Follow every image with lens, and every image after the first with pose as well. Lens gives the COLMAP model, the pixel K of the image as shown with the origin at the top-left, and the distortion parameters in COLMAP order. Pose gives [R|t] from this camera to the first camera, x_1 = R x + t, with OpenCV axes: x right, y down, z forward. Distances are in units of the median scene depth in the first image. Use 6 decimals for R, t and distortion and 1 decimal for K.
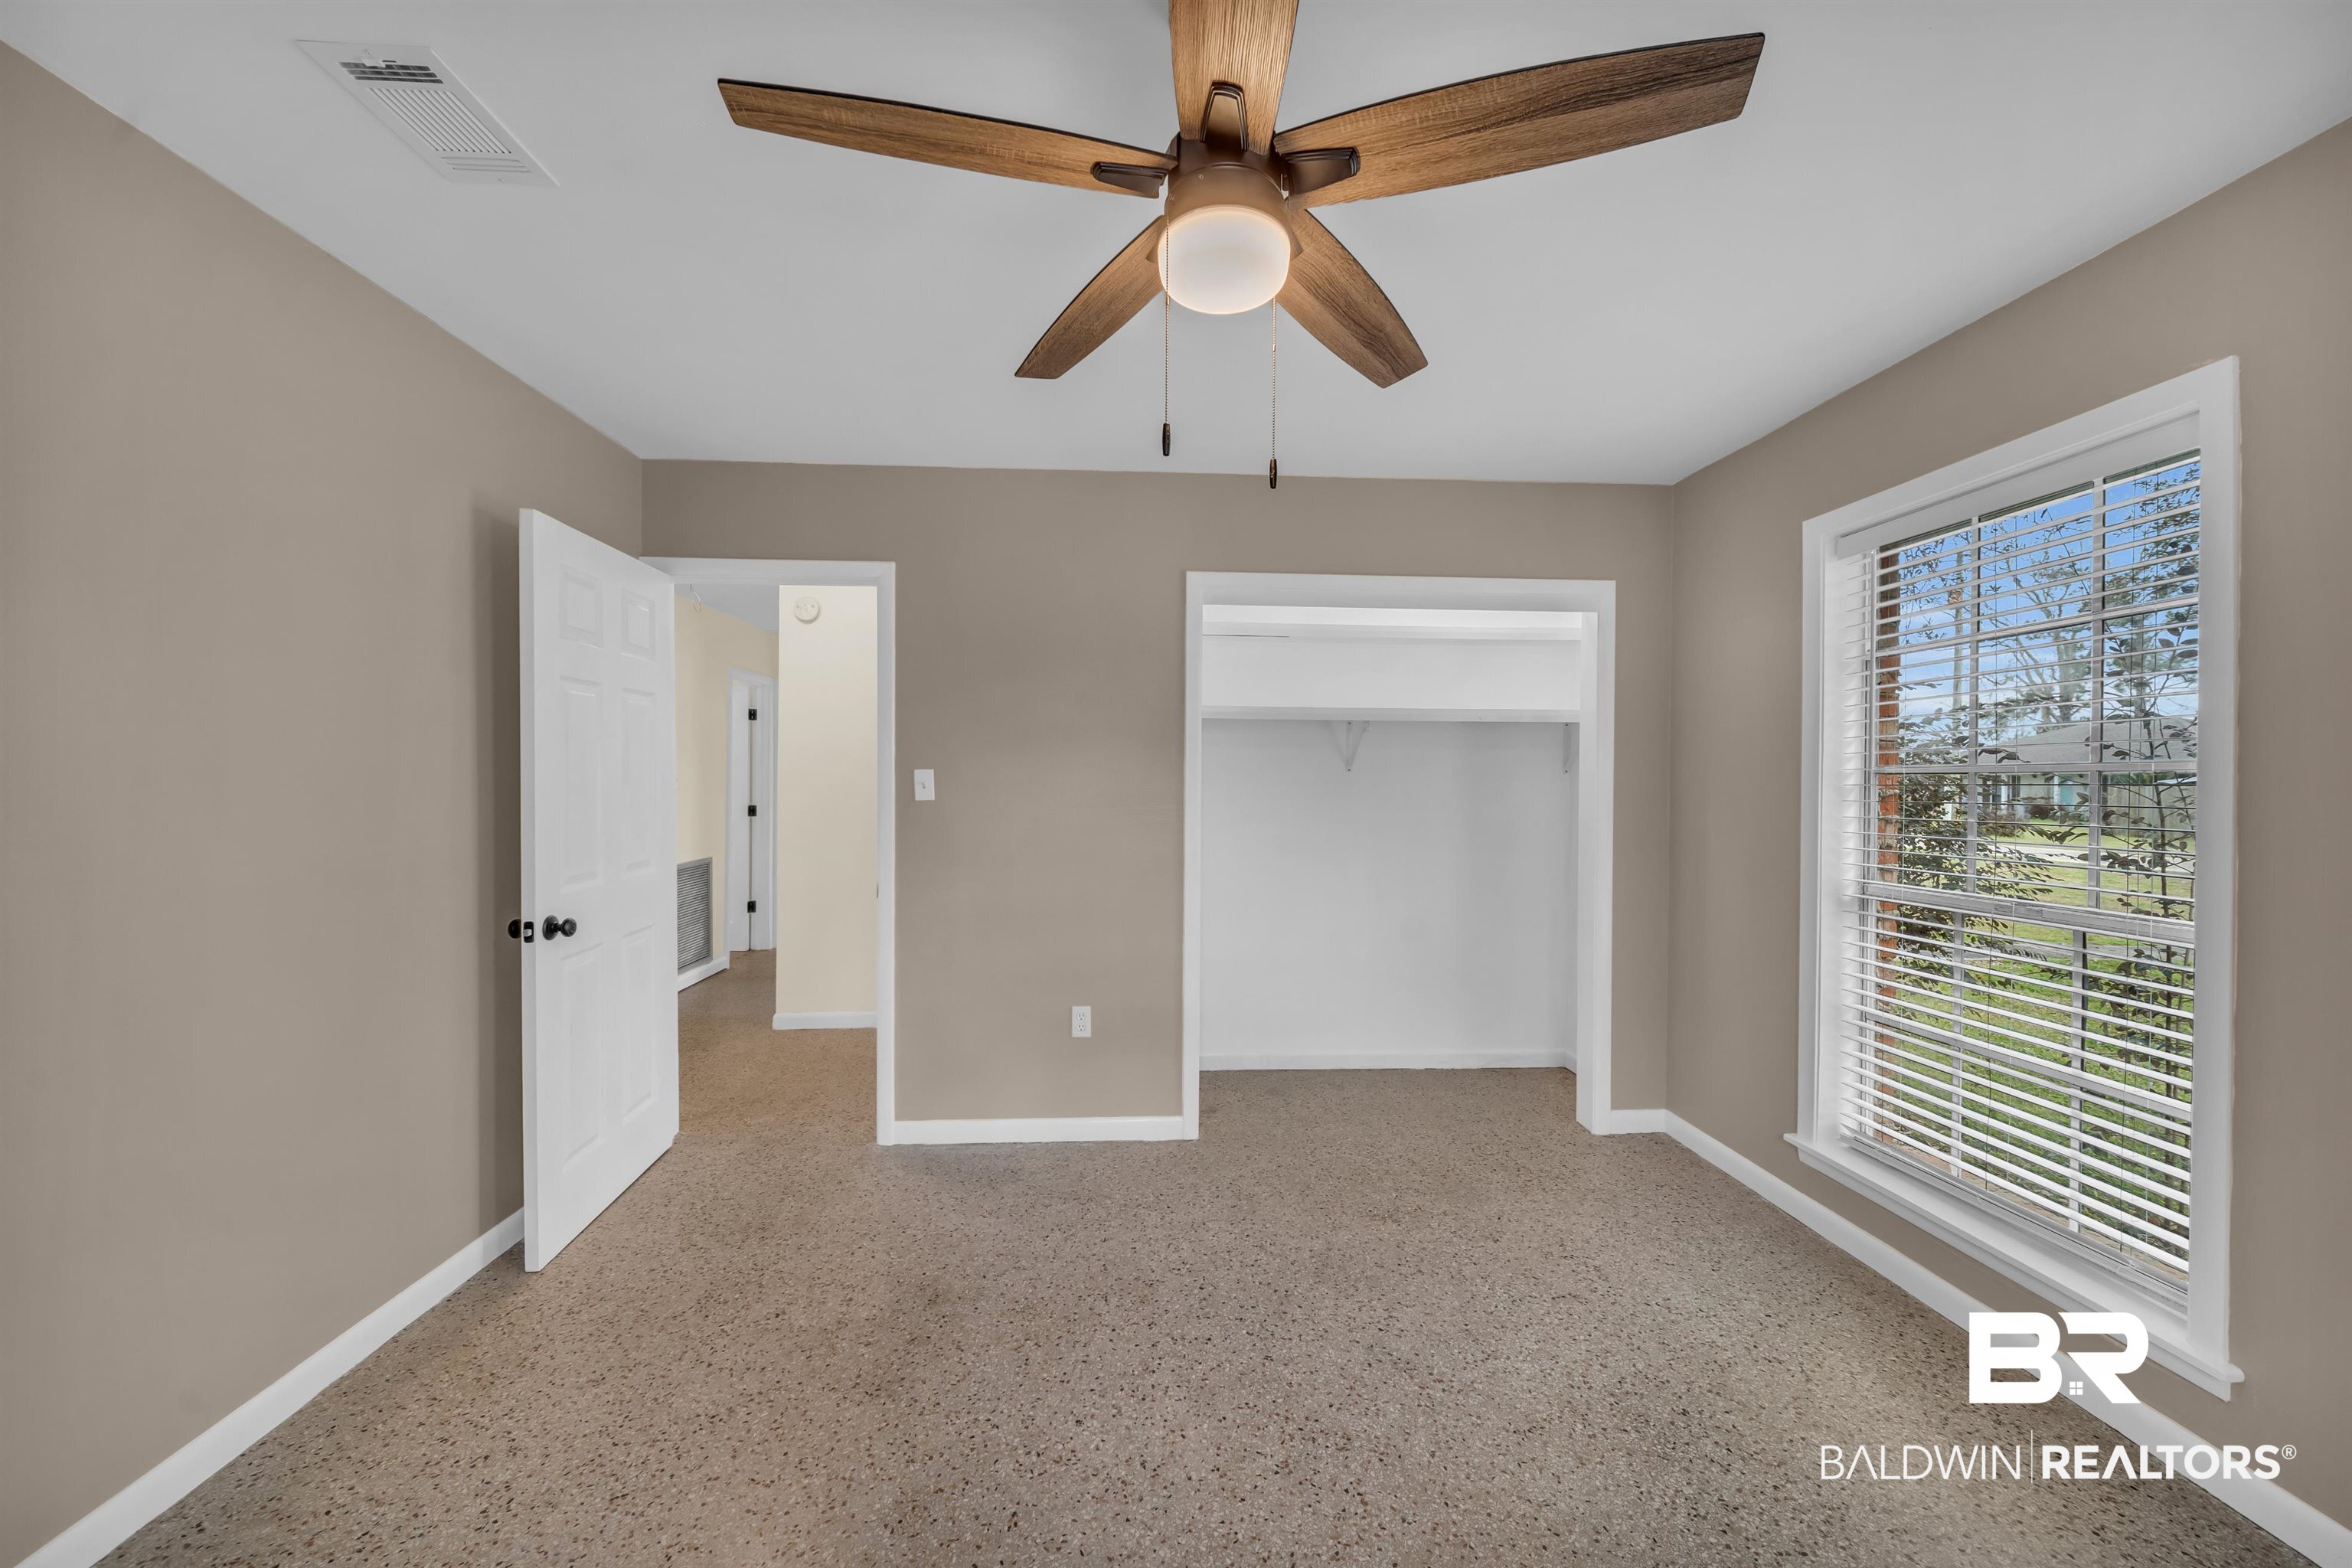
lens RADIAL K [[838.4, 0, 1176.0], [0, 838.4, 784.0], [0, 0, 1]] dist [0.002559, 0.000057]
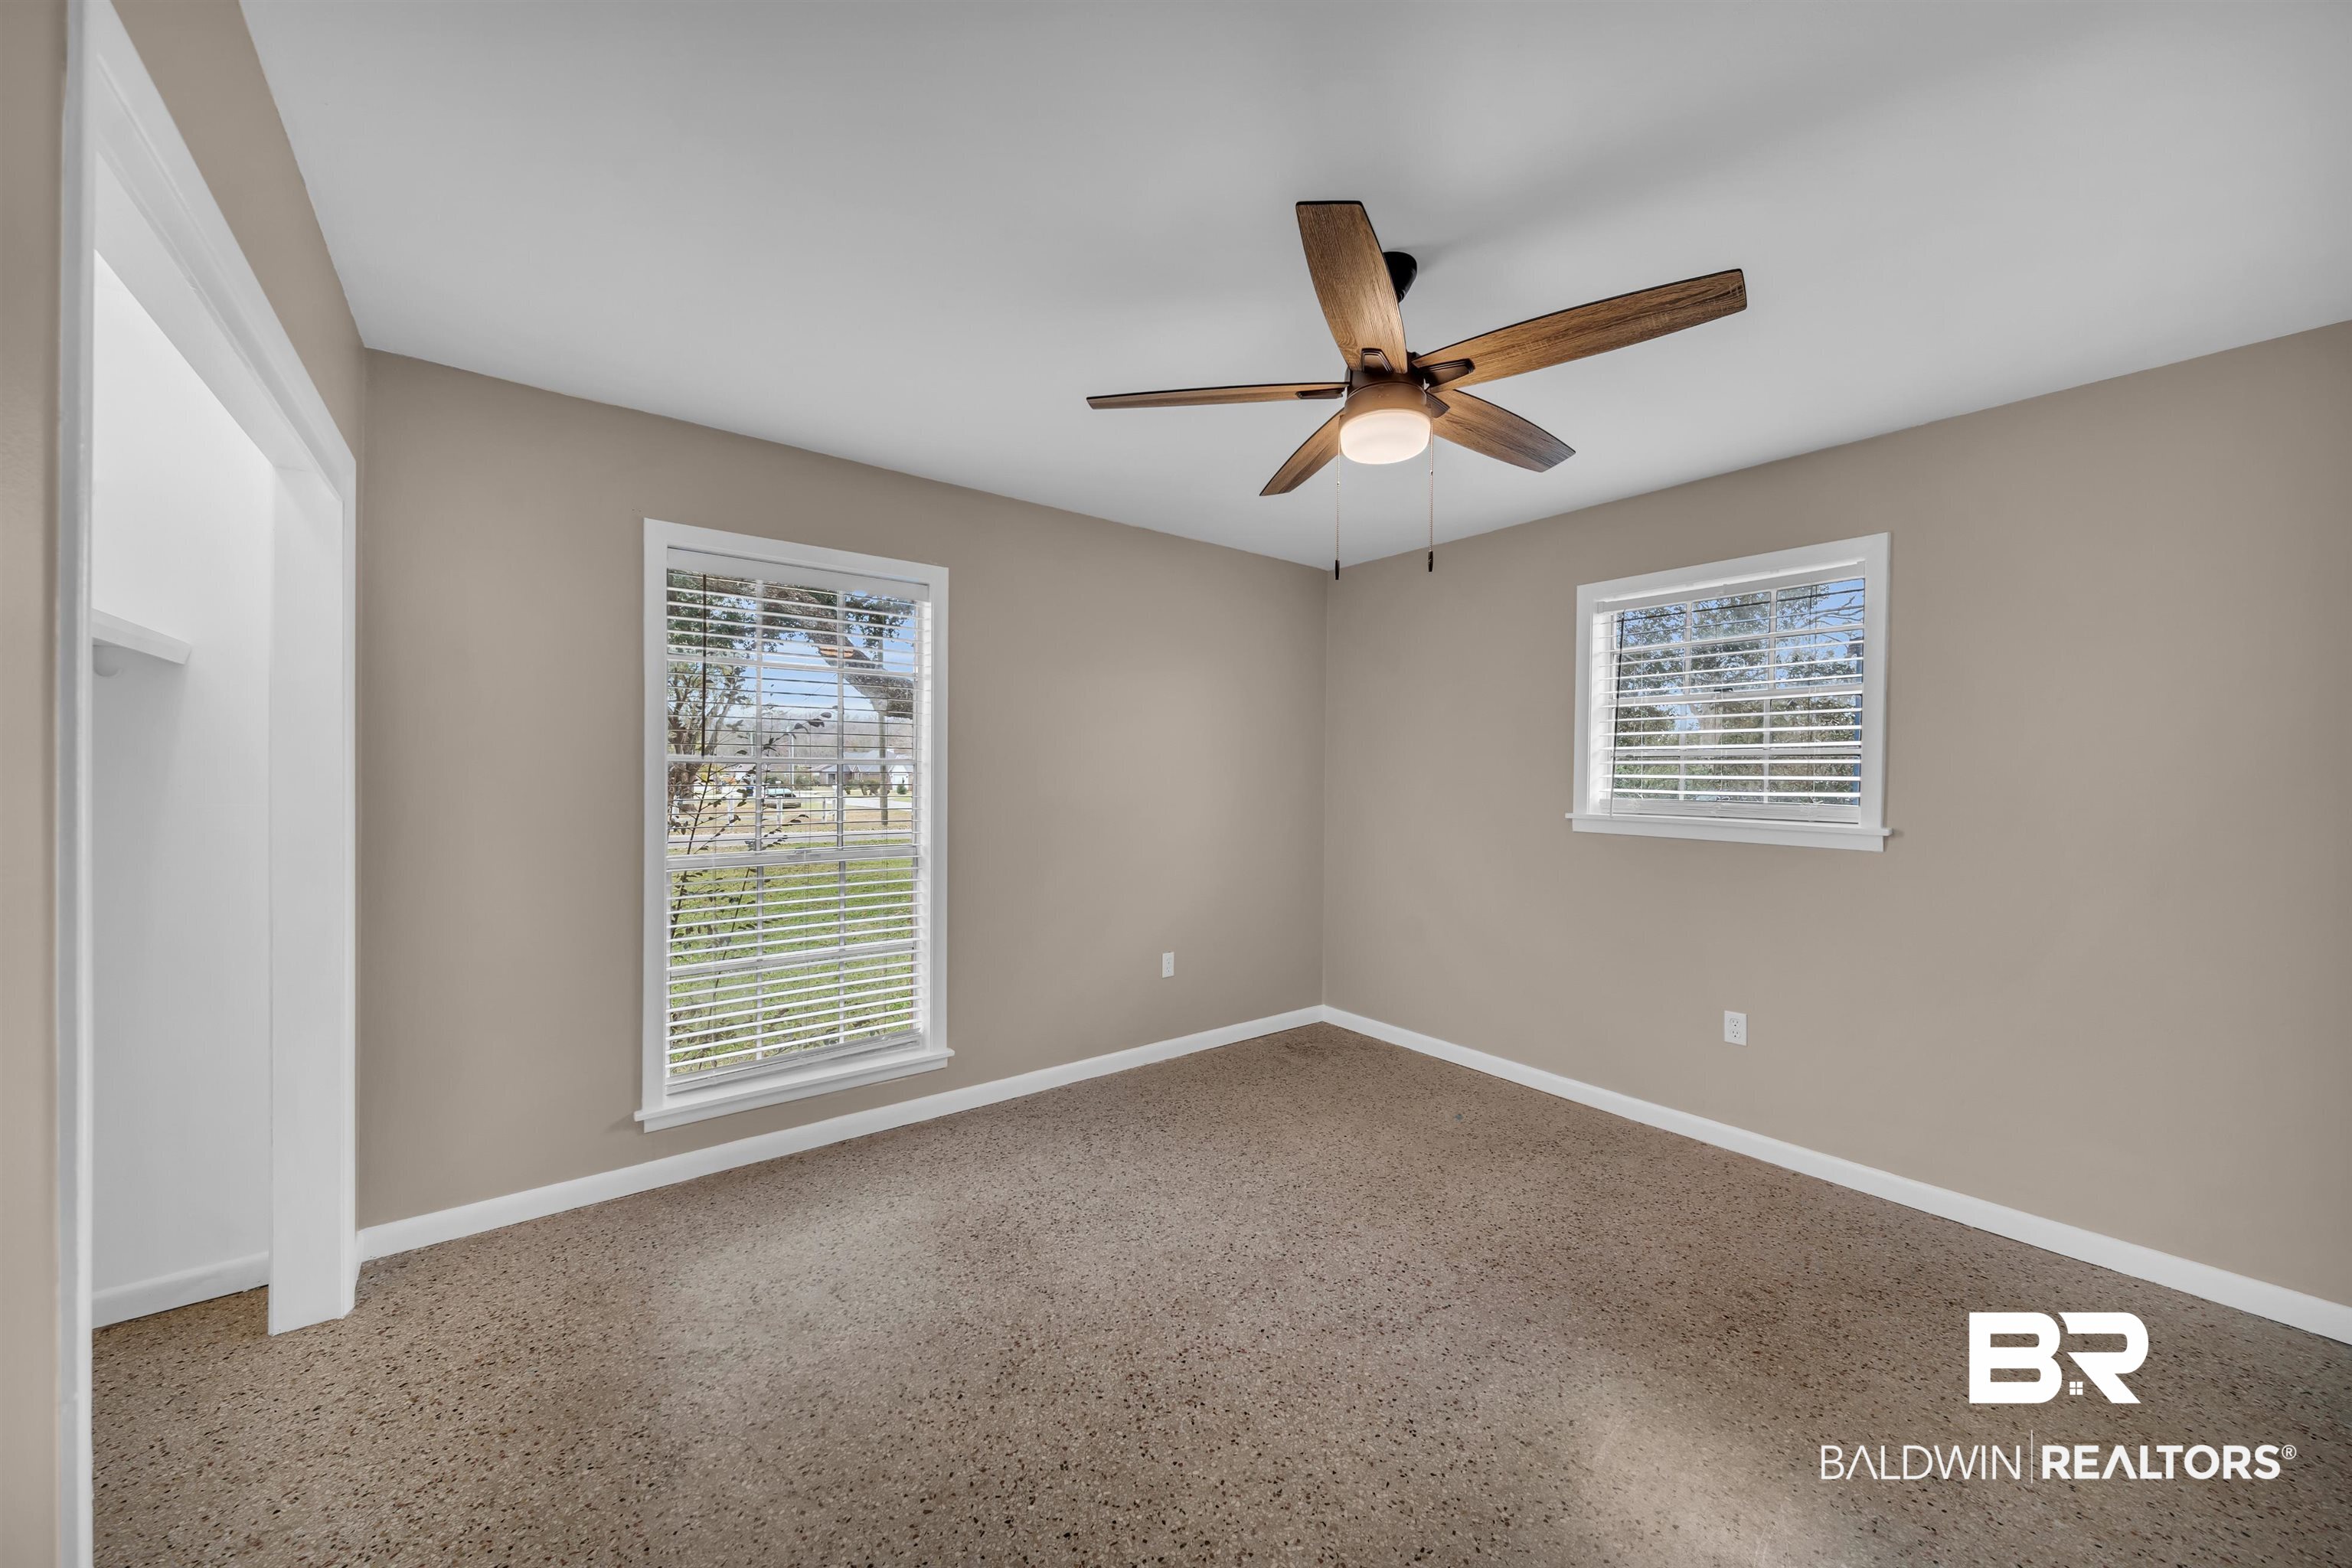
lens RADIAL K [[838.4, 0, 1176.0], [0, 838.4, 784.0], [0, 0, 1]] dist [0.002559, 0.000057]
pose [[-0.572495, -0.018632, 0.819697, -0.686513], [-0.011486, 0.999826, 0.014704, -0.007487], [-0.819828, -0.000997, -0.572609, 1.525446]]
